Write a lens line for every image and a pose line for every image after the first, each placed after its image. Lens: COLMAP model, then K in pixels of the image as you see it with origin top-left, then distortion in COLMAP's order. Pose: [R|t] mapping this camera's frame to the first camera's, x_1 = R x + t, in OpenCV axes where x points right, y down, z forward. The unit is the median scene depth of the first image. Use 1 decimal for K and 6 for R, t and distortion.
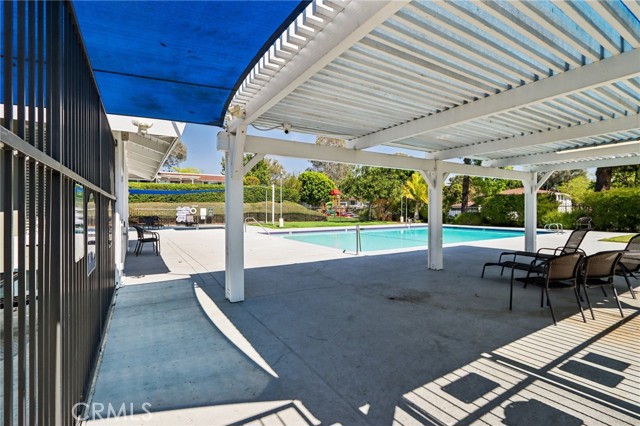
lens RADIAL K [[312.4, 0, 320.0], [0, 312.4, 213.0], [0, 0, 1]] dist [-0.000497, -0.000052]
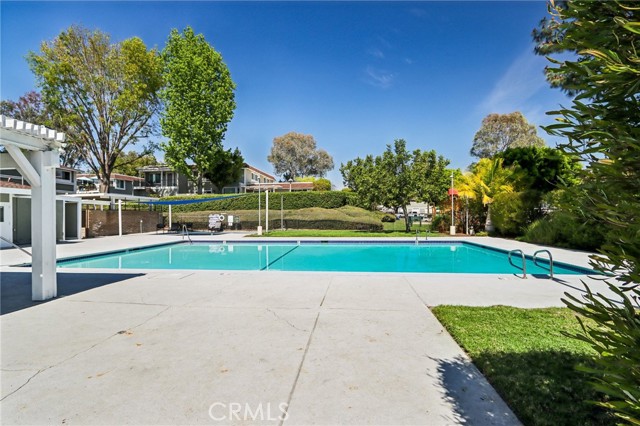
lens RADIAL K [[312.4, 0, 320.0], [0, 312.4, 213.0], [0, 0, 1]] dist [-0.000497, -0.000052]
pose [[0.780054, -0.007419, -0.625668, 0.578141], [-0.000066, 0.999929, -0.011939, -0.011890], [0.625712, 0.009355, 0.779998, 0.340828]]
